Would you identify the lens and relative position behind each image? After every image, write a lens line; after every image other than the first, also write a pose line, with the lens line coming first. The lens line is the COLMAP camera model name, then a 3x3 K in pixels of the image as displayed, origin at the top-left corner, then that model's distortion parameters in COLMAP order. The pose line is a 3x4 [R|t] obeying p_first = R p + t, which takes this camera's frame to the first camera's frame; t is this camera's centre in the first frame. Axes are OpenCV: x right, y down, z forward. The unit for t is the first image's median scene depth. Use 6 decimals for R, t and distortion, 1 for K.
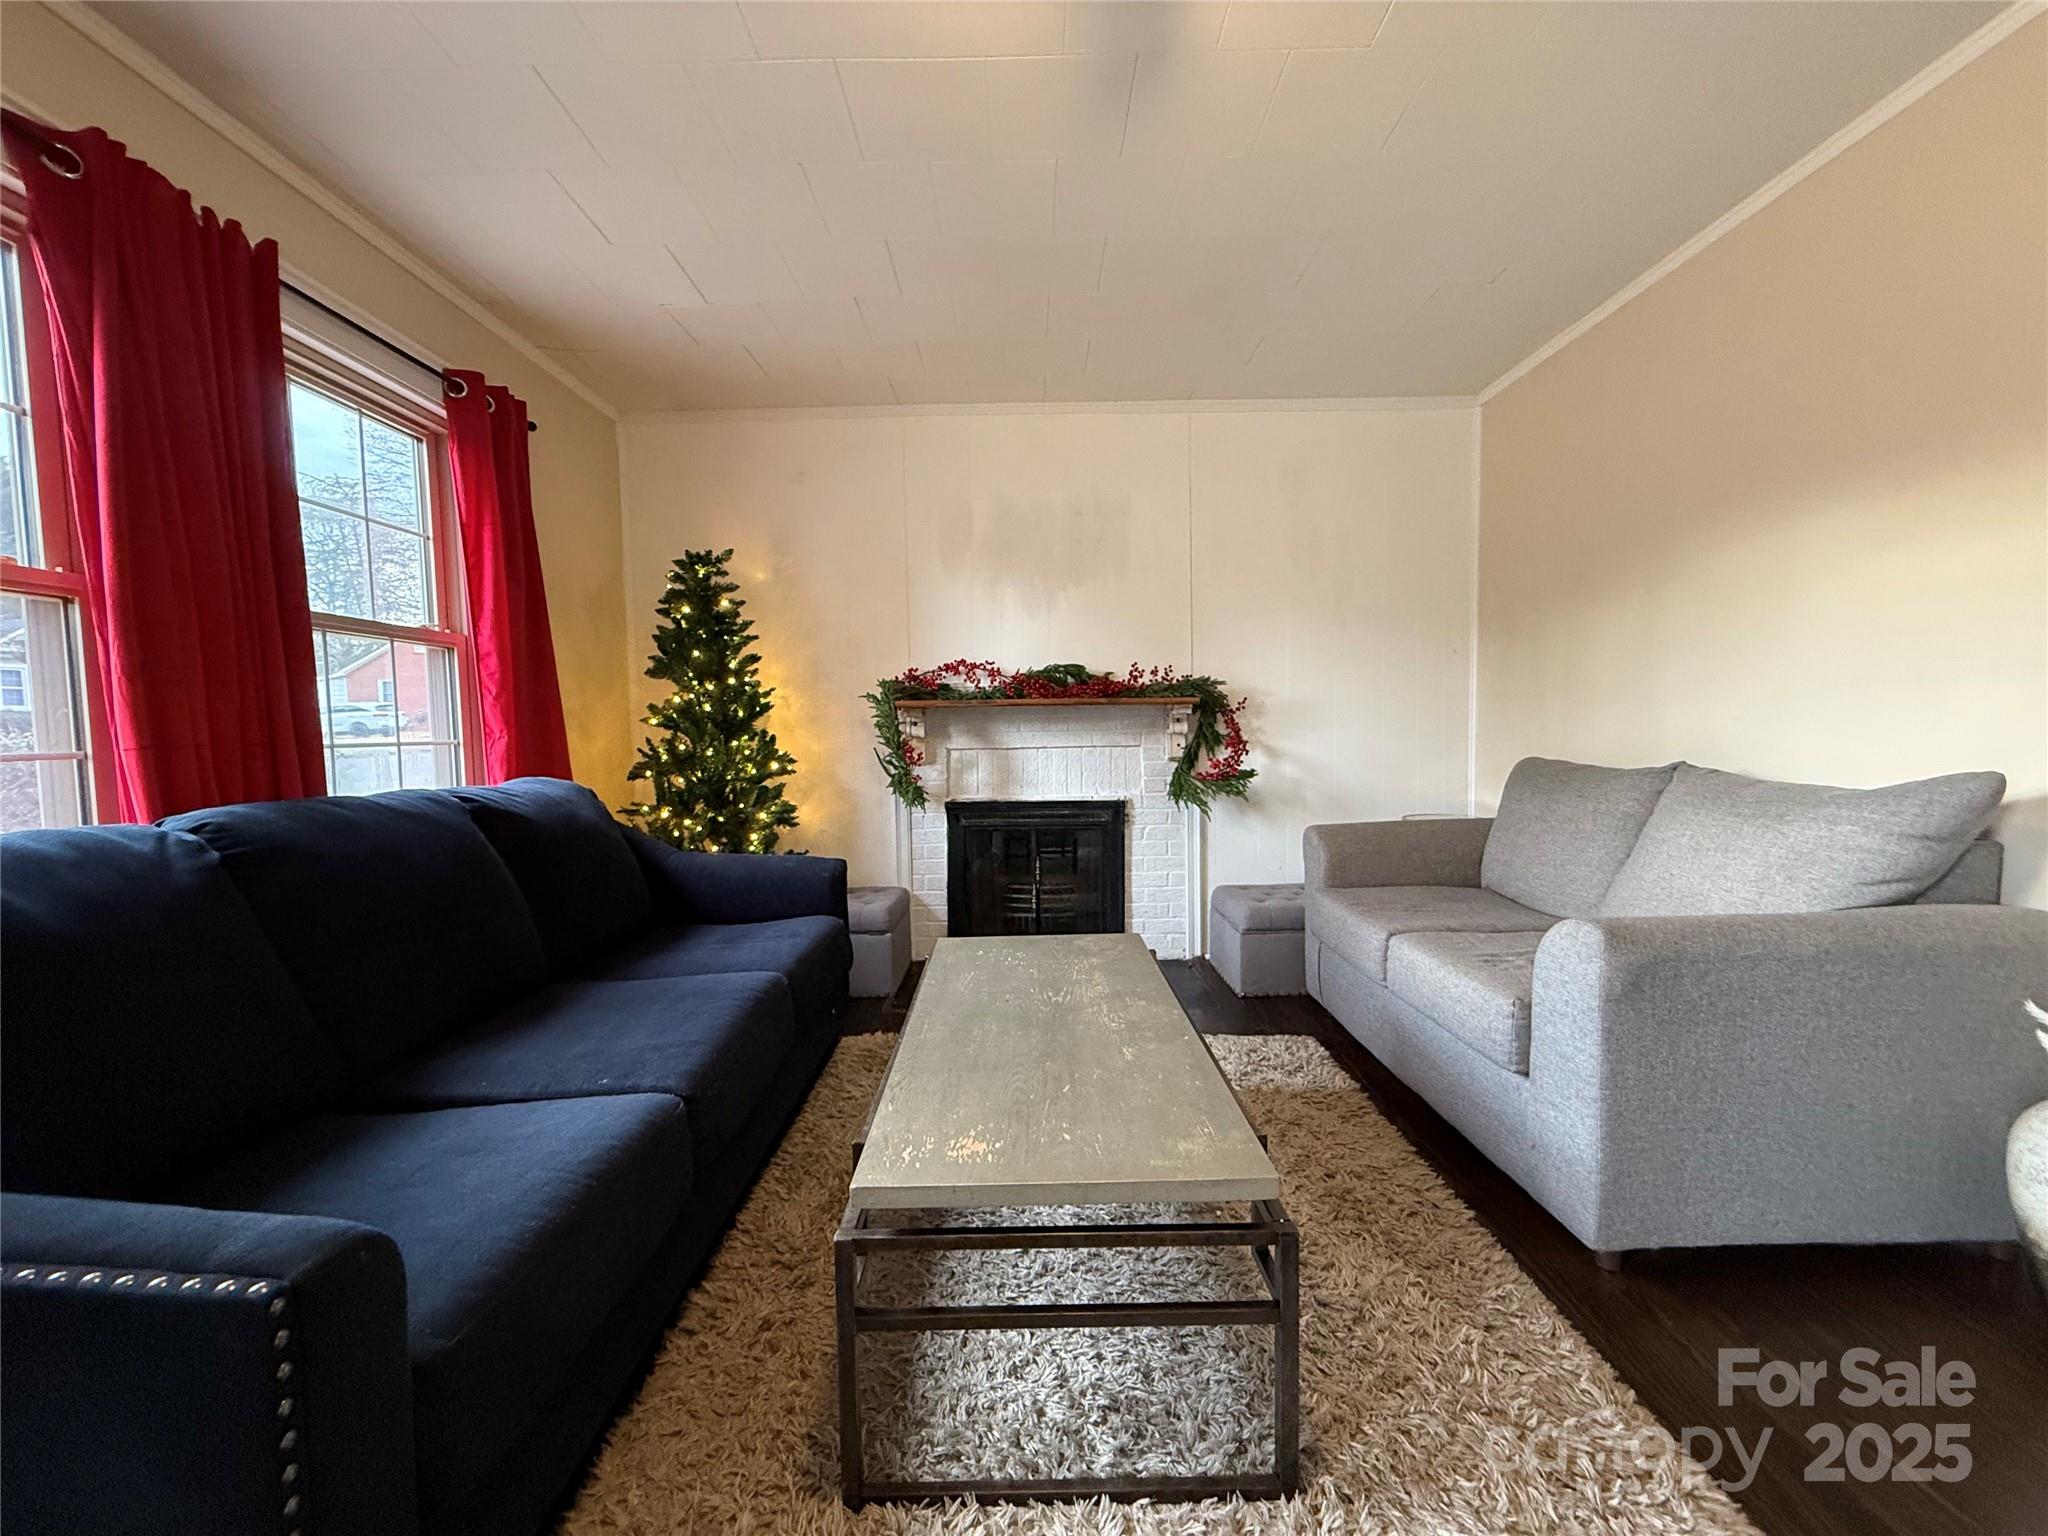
lens RADIAL K [[813.7, 0, 1018.7], [0, 813.7, 771.6], [0, 0, 1]] dist [-0.001328, 0.000169]
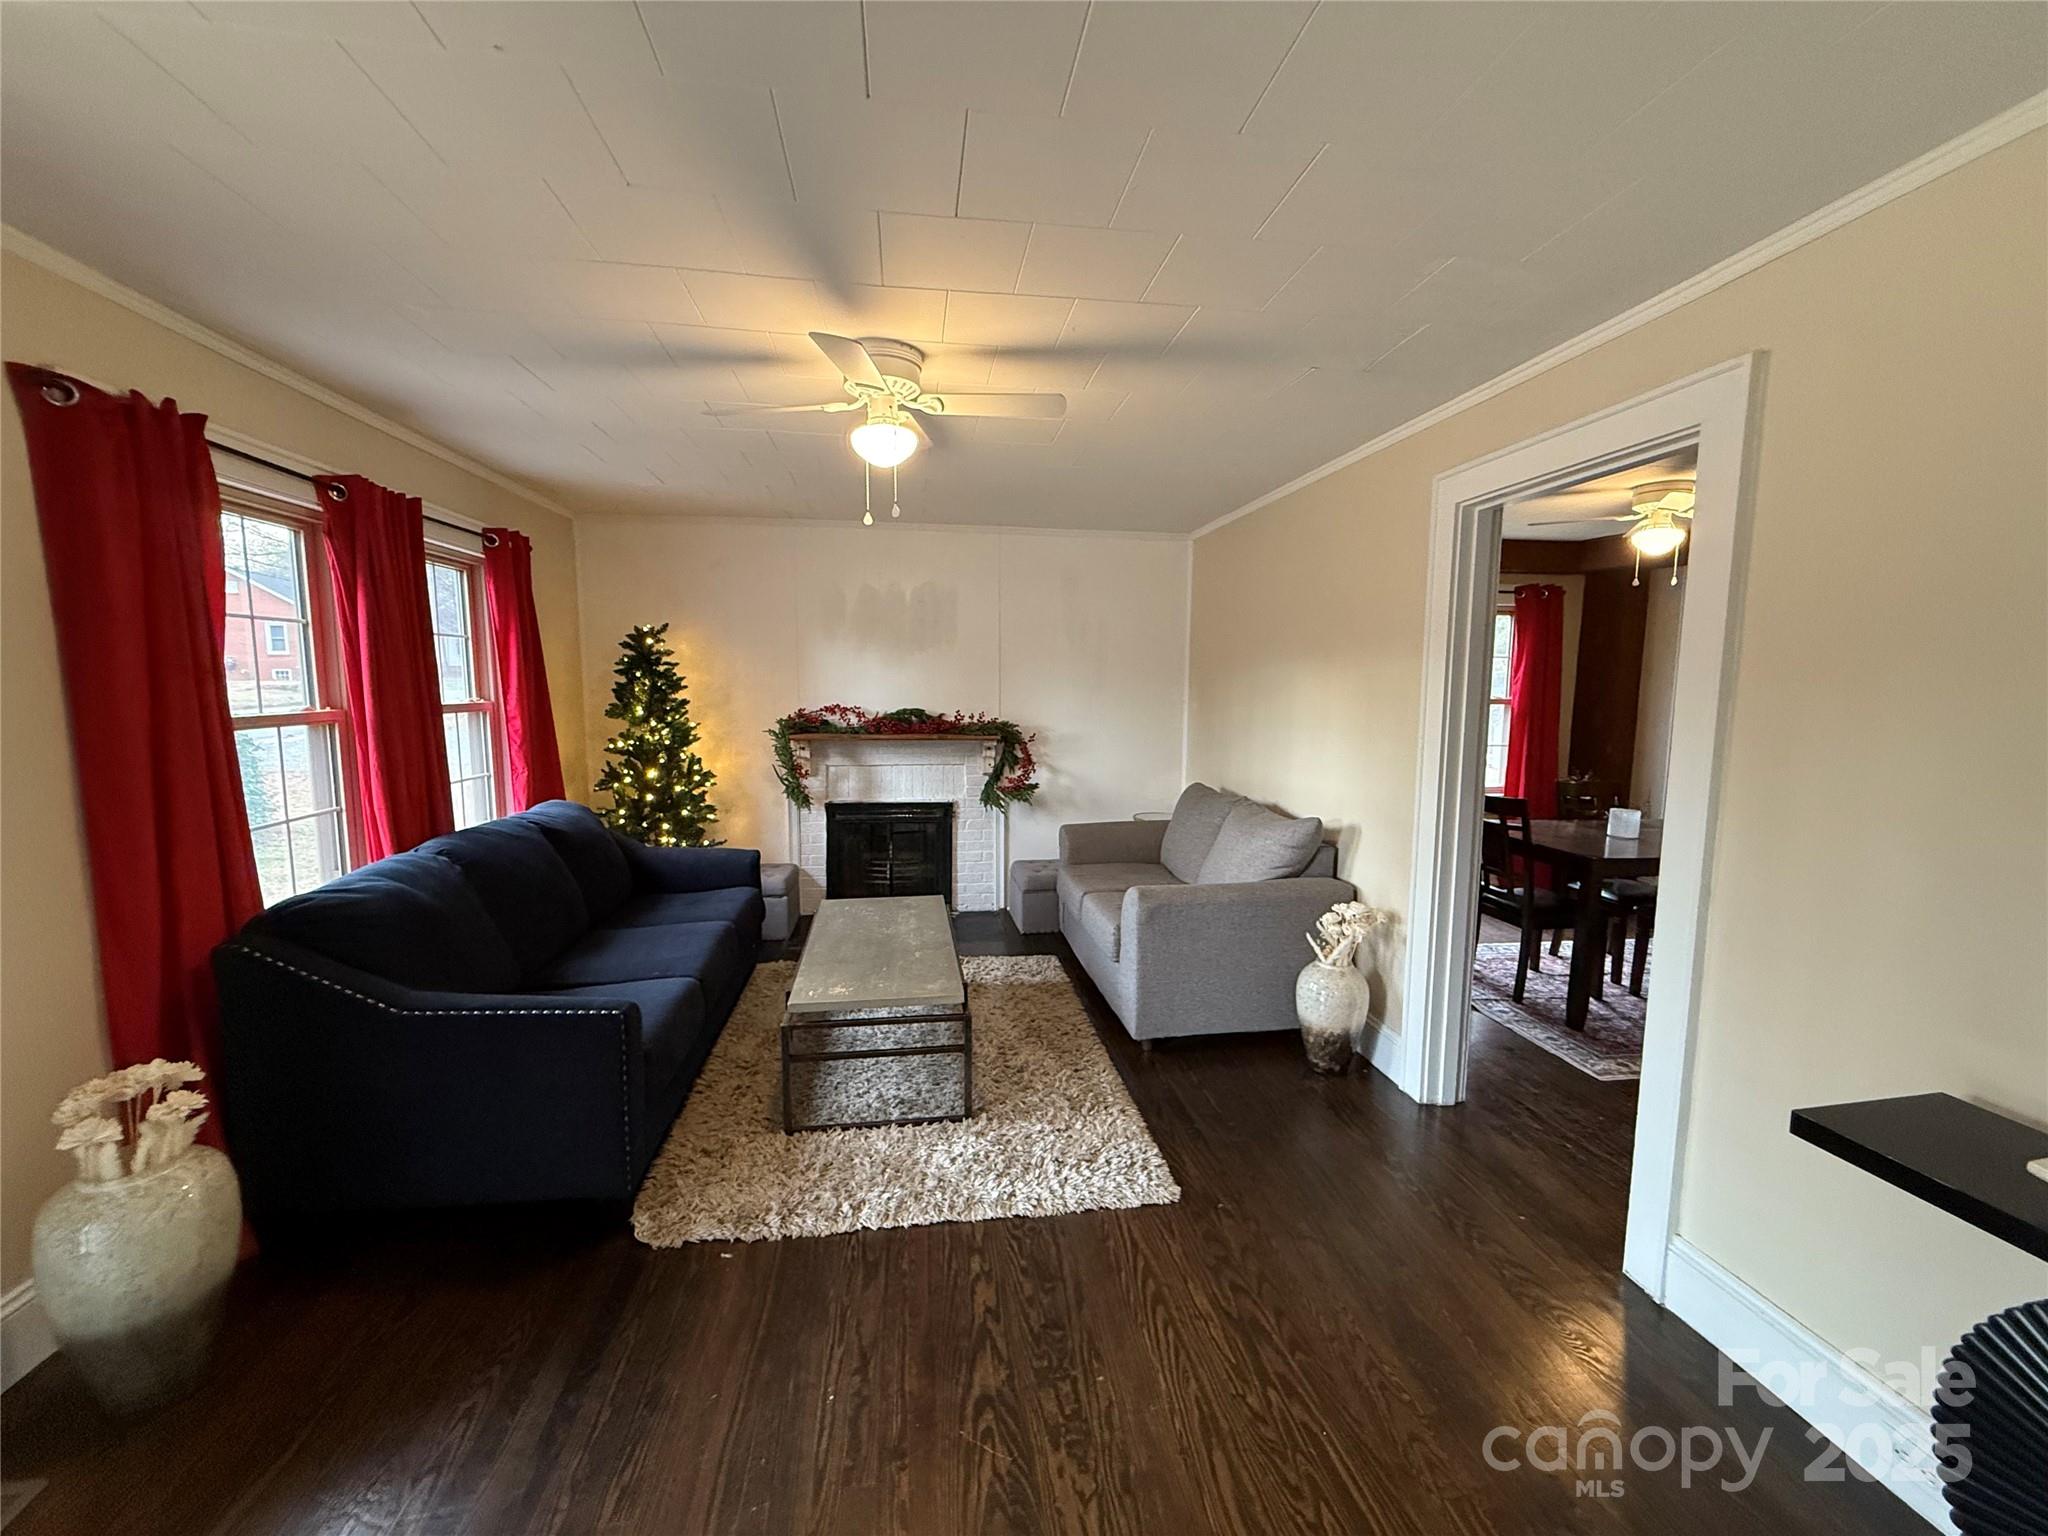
lens RADIAL K [[813.7, 0, 1018.7], [0, 813.7, 771.6], [0, 0, 1]] dist [-0.001328, 0.000169]
pose [[0.989106, 0.006218, 0.147075, 0.035782], [-0.013951, 0.998570, 0.051603, -0.099785], [-0.146544, -0.053093, 0.987778, -0.460200]]
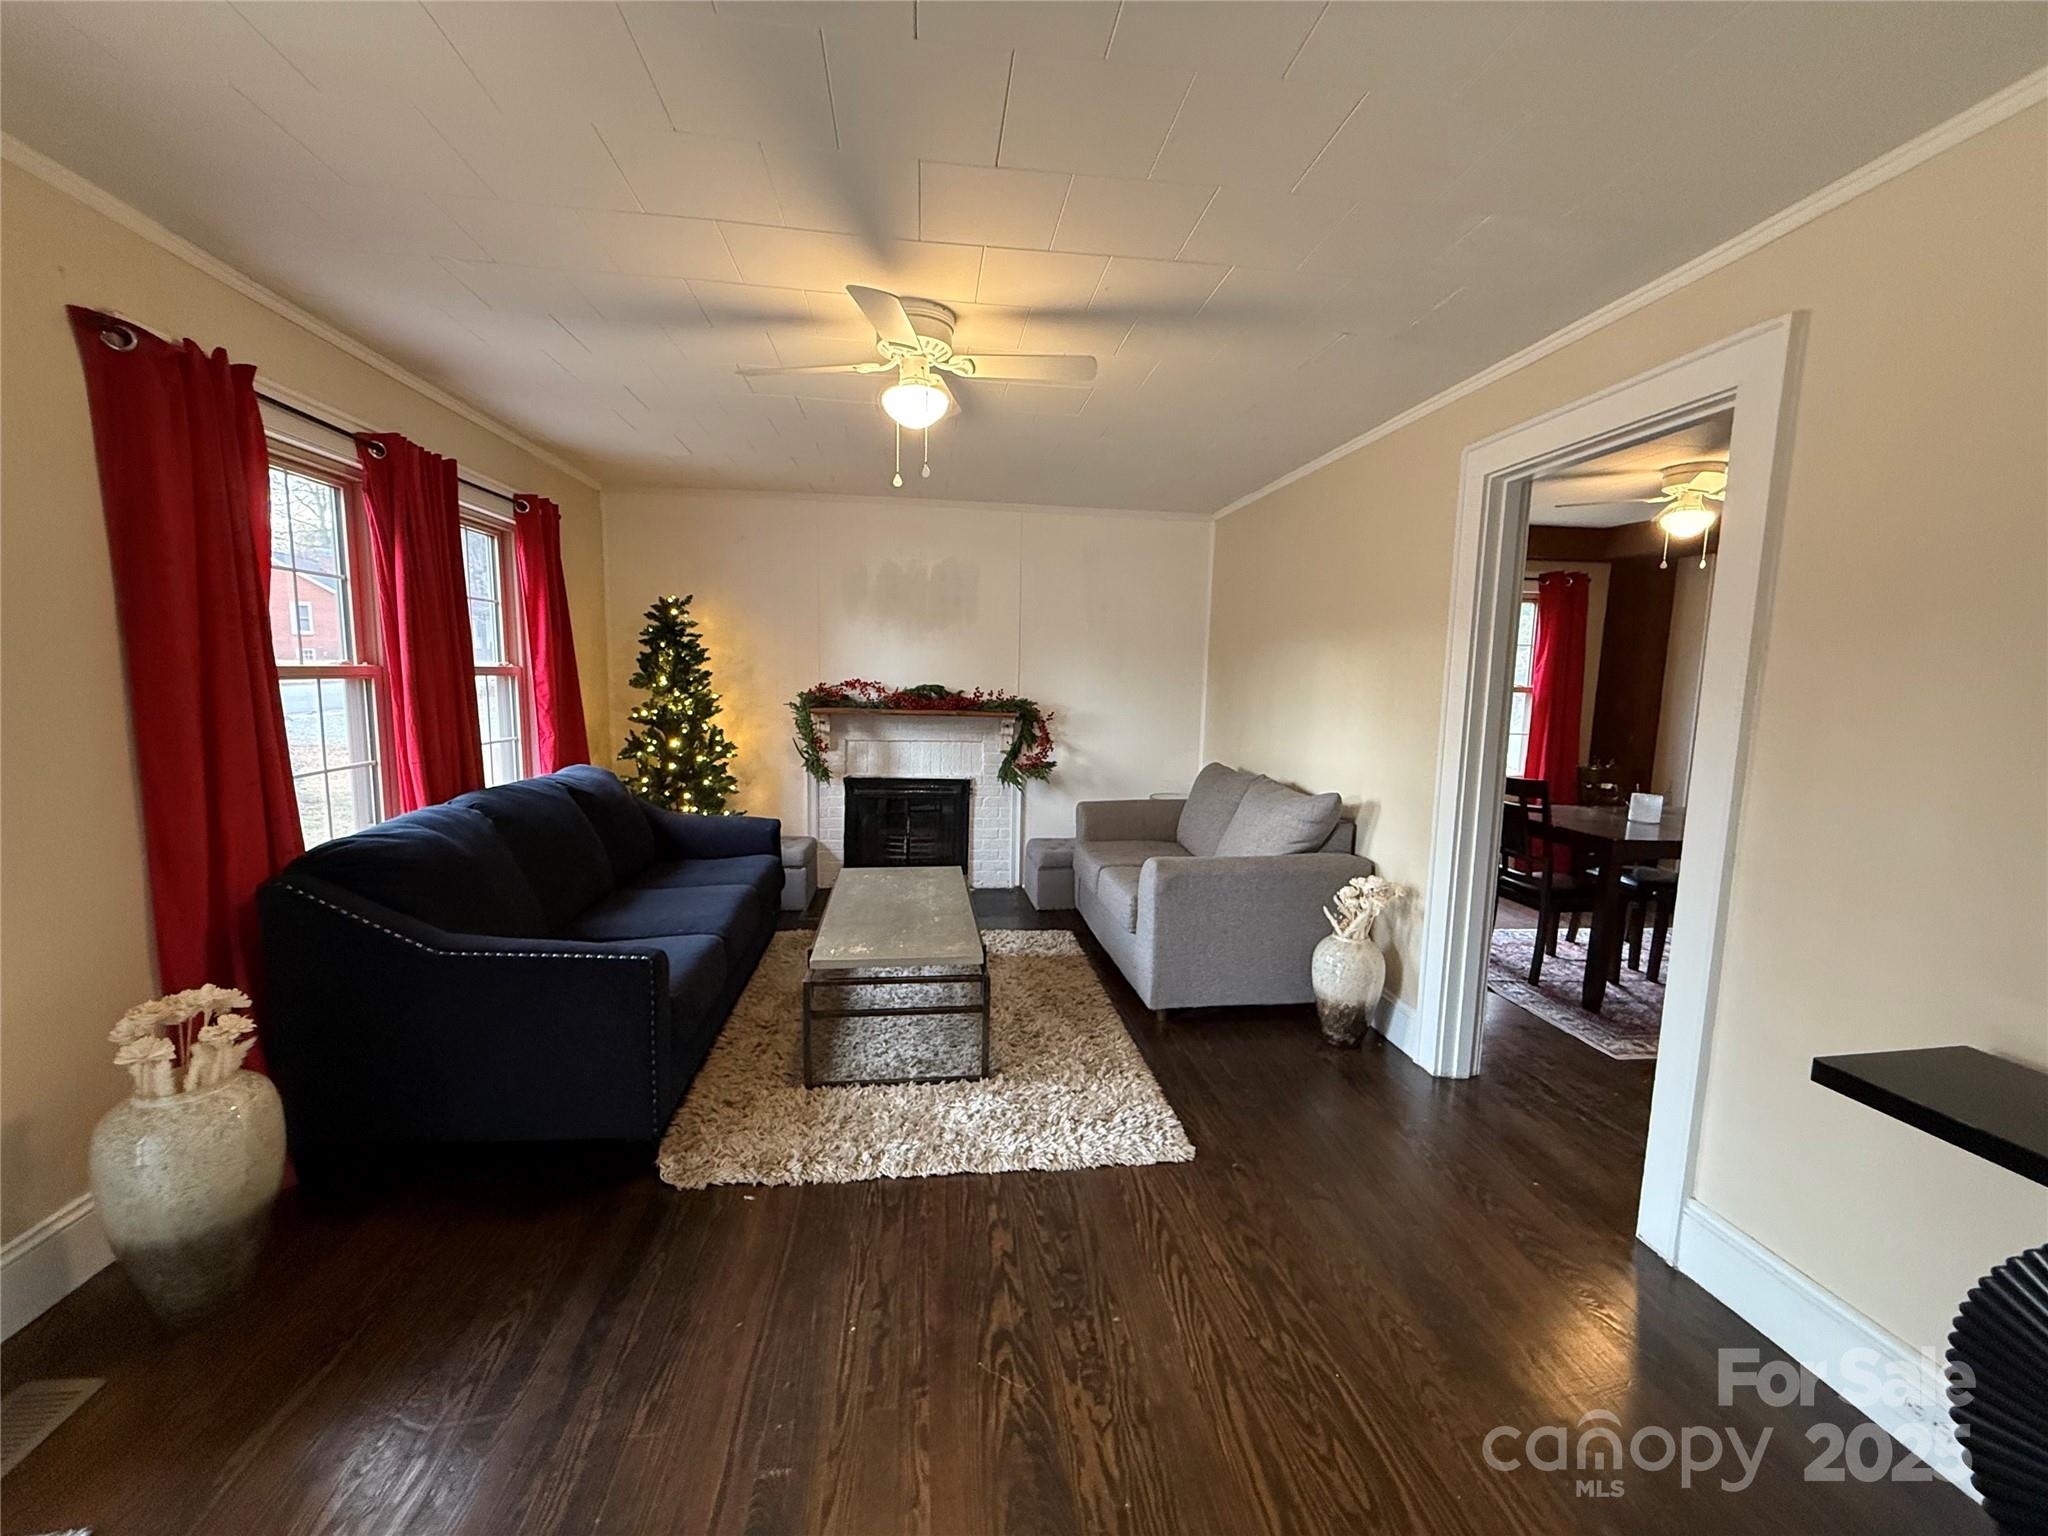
lens RADIAL K [[813.7, 0, 1018.7], [0, 813.7, 771.6], [0, 0, 1]] dist [-0.001328, 0.000169]
pose [[0.990947, 0.022854, 0.132292, 0.025399], [-0.031128, 0.997663, 0.060822, -0.072519], [-0.130593, -0.064389, 0.989343, -0.467451]]
